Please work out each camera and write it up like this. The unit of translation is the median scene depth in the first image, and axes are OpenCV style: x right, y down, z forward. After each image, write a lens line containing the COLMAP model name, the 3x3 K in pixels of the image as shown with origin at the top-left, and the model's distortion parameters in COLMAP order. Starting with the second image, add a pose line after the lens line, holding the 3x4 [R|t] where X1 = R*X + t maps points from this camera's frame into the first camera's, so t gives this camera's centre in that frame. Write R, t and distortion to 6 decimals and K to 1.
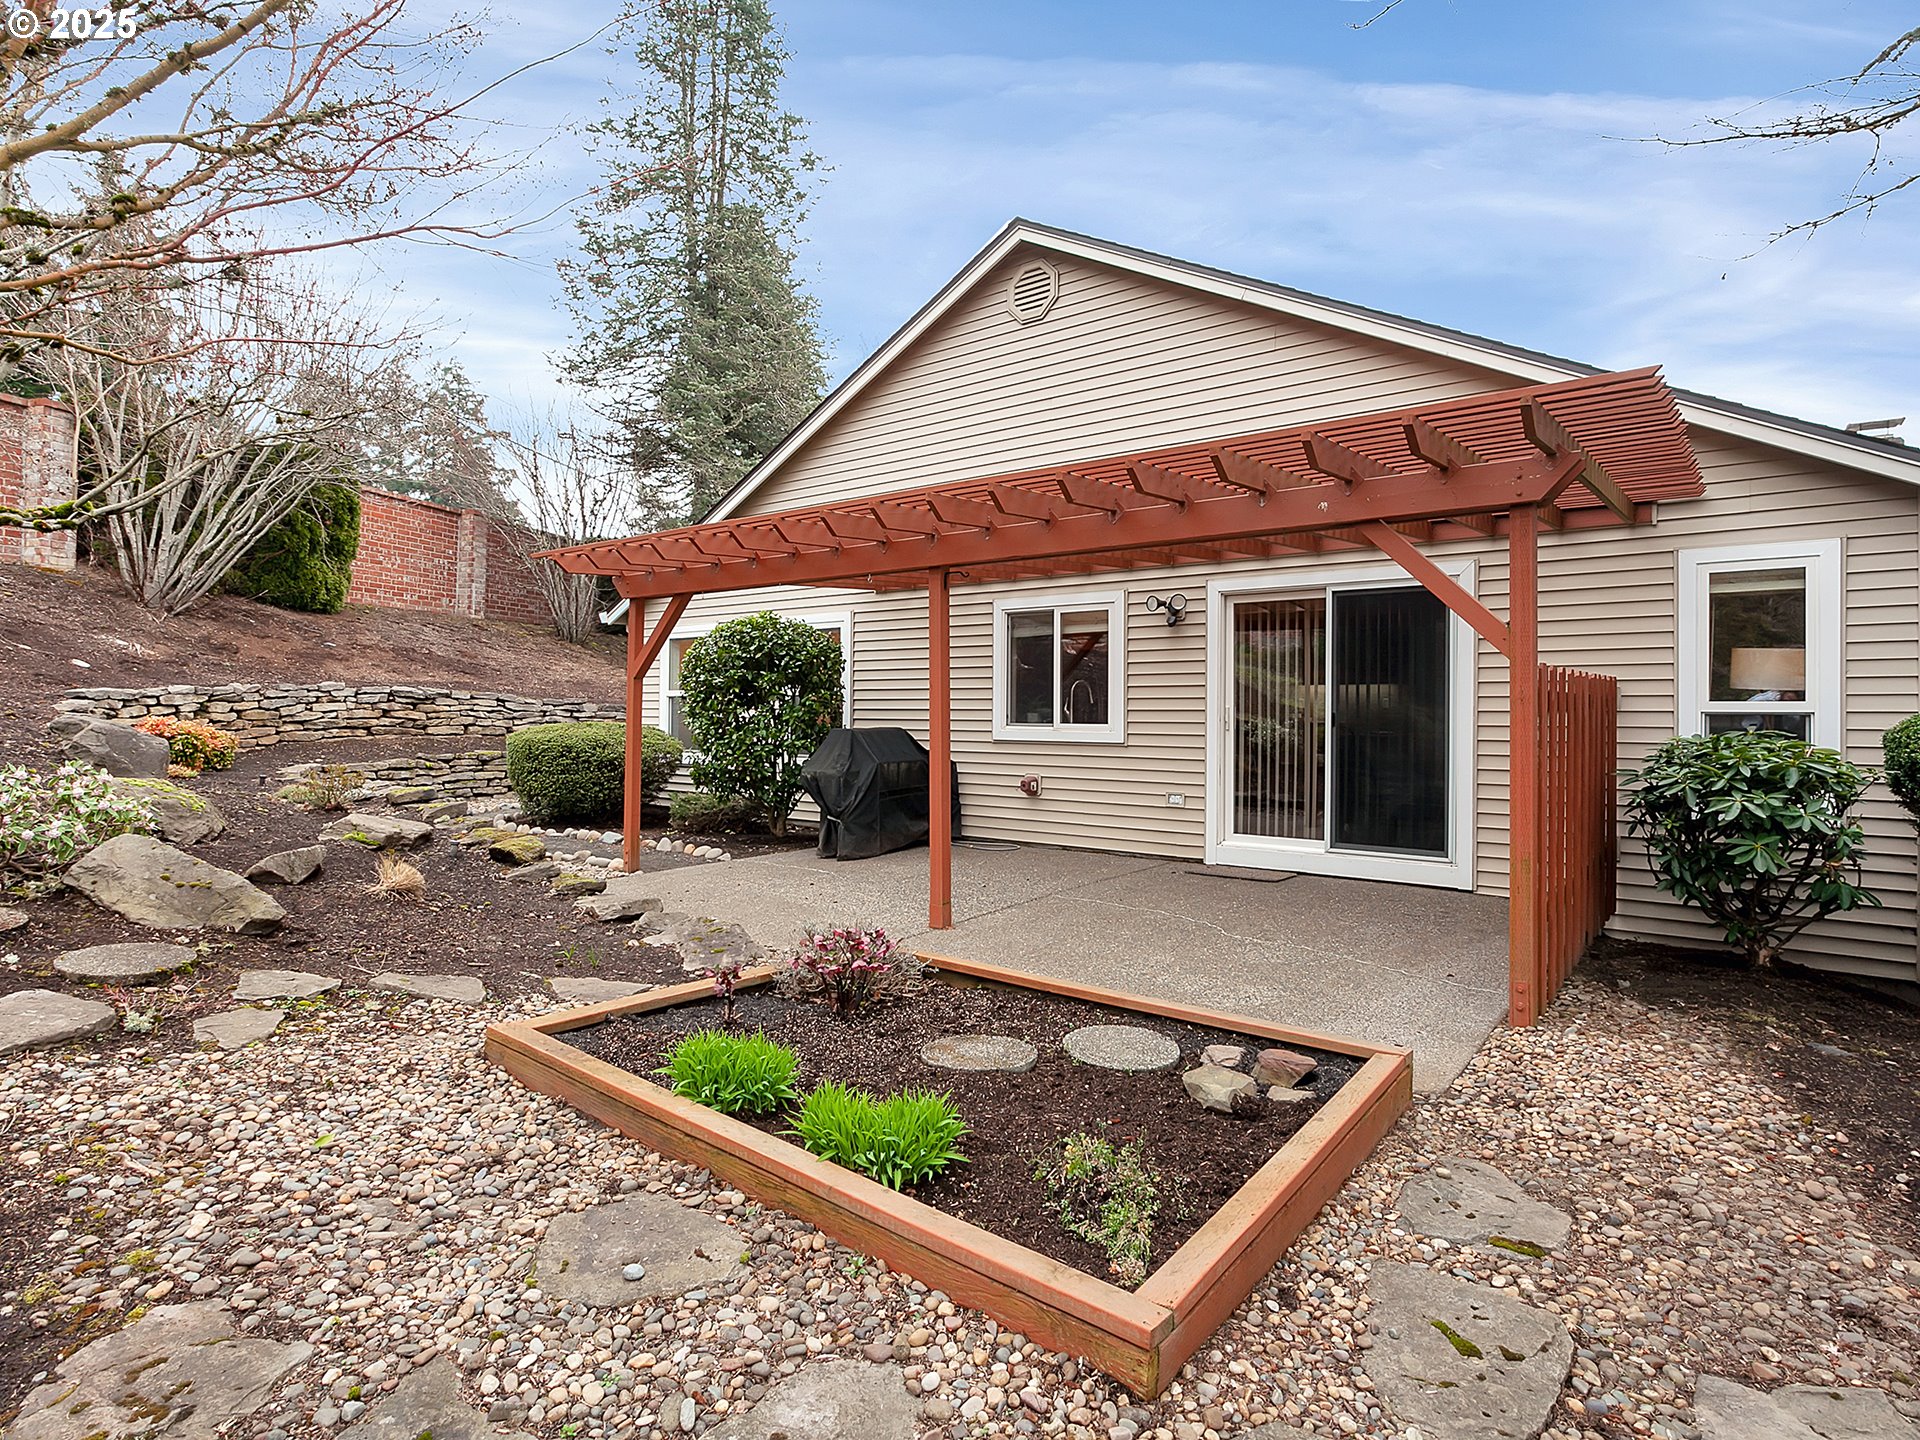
lens RADIAL K [[1041.7, 0, 964.5], [0, 1041.7, 713.7], [0, 0, 1]] dist [-0.016848, 0.006934]
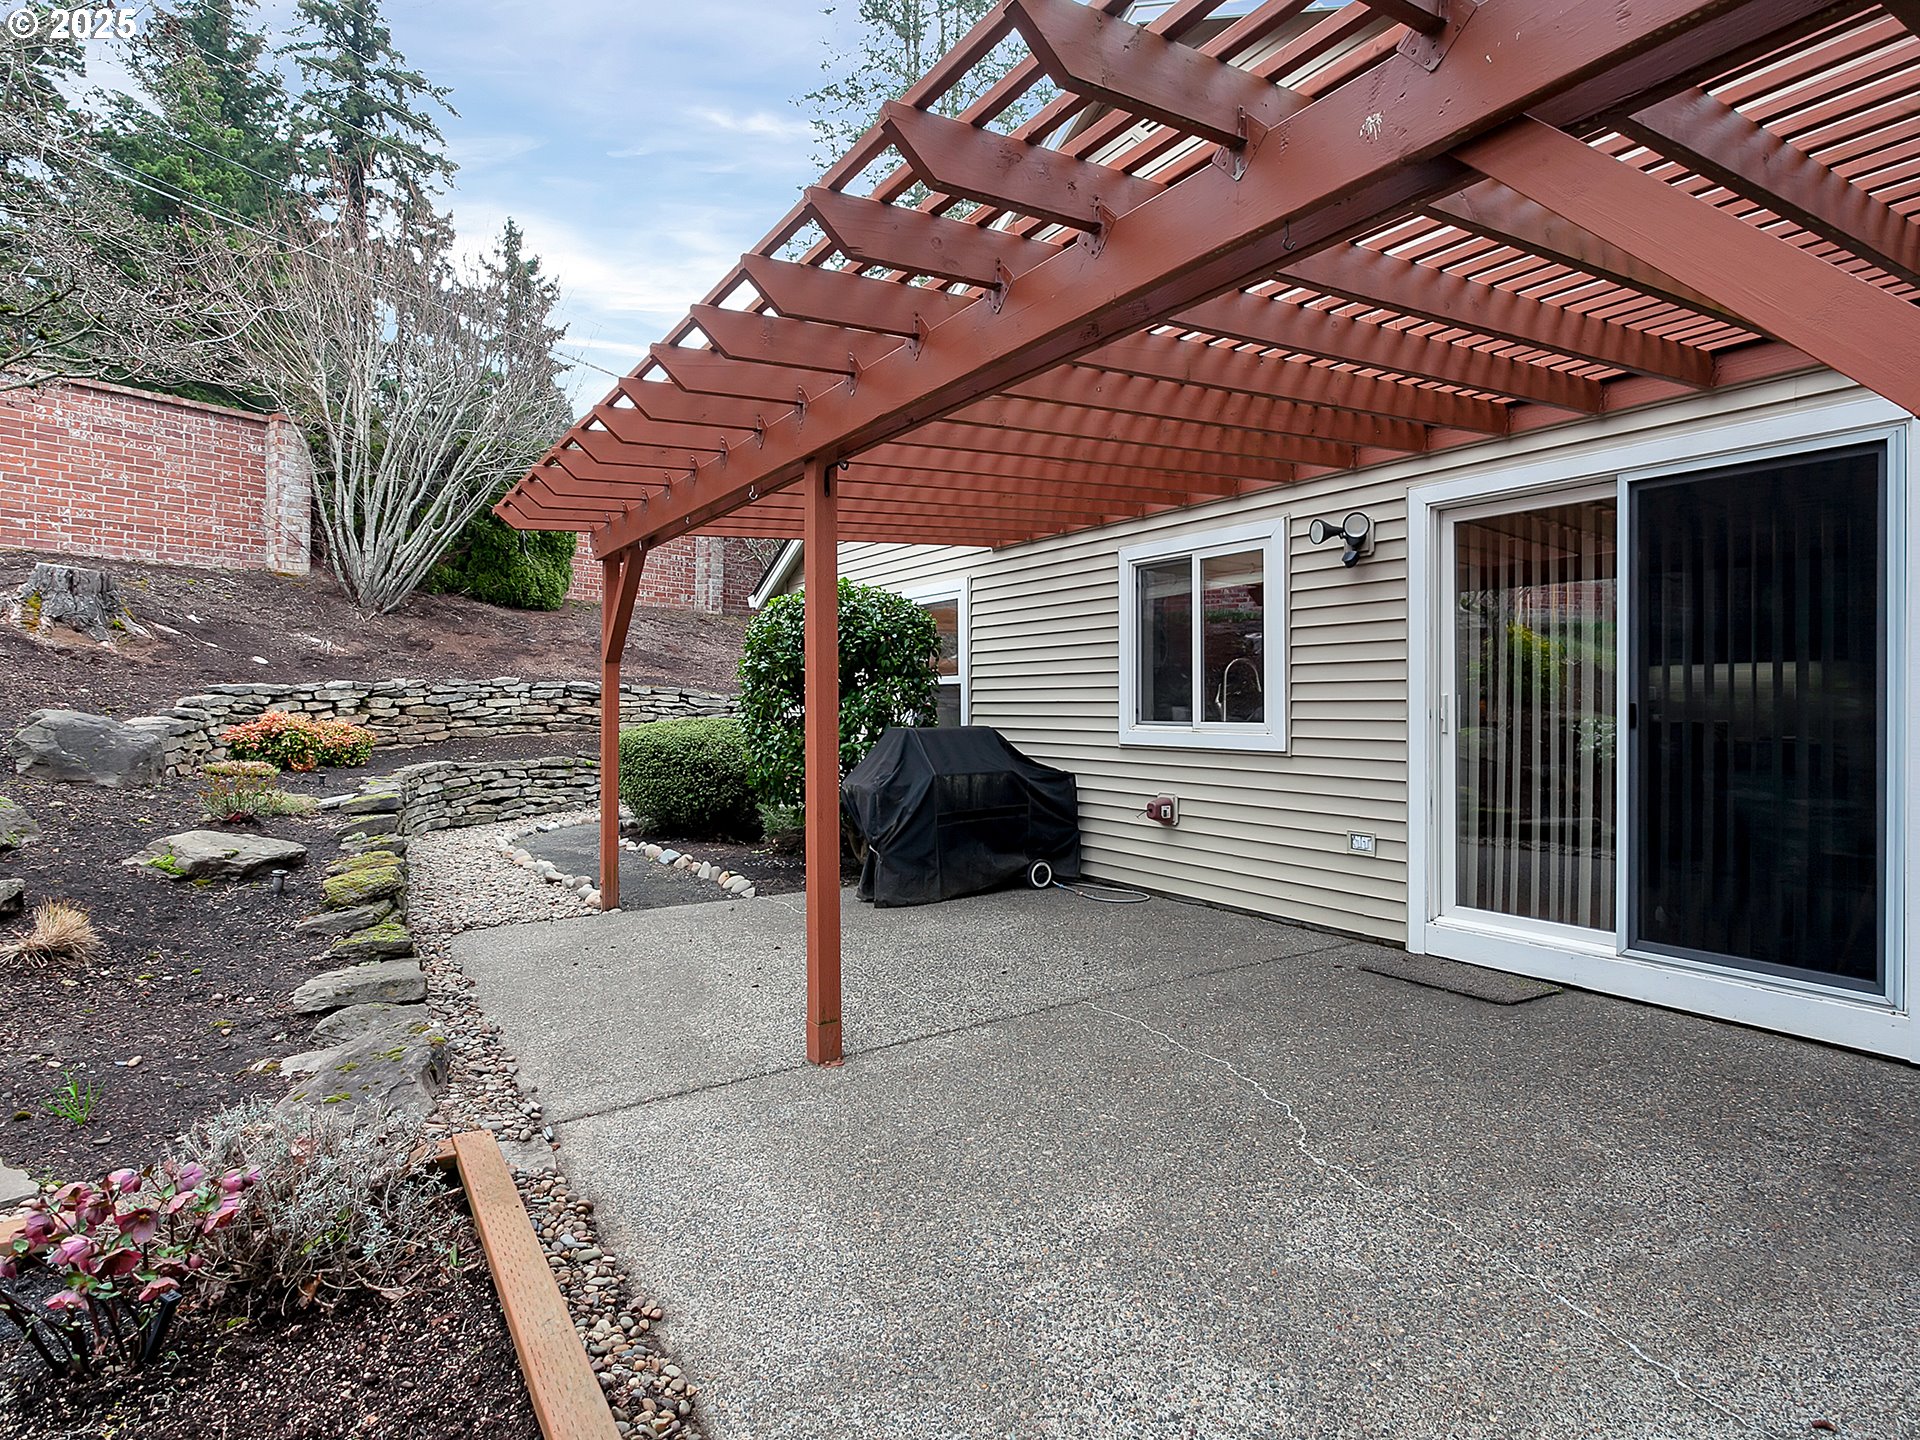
lens RADIAL K [[1041.7, 0, 957.0], [0, 1041.7, 714.1], [0, 0, 1]] dist [-0.016848, 0.006934]
pose [[0.946216, 0.000758, -0.323533, 0.156881], [0.000134, 0.999996, 0.002736, 0.002478], [0.323534, -0.002632, 0.946213, 0.295588]]
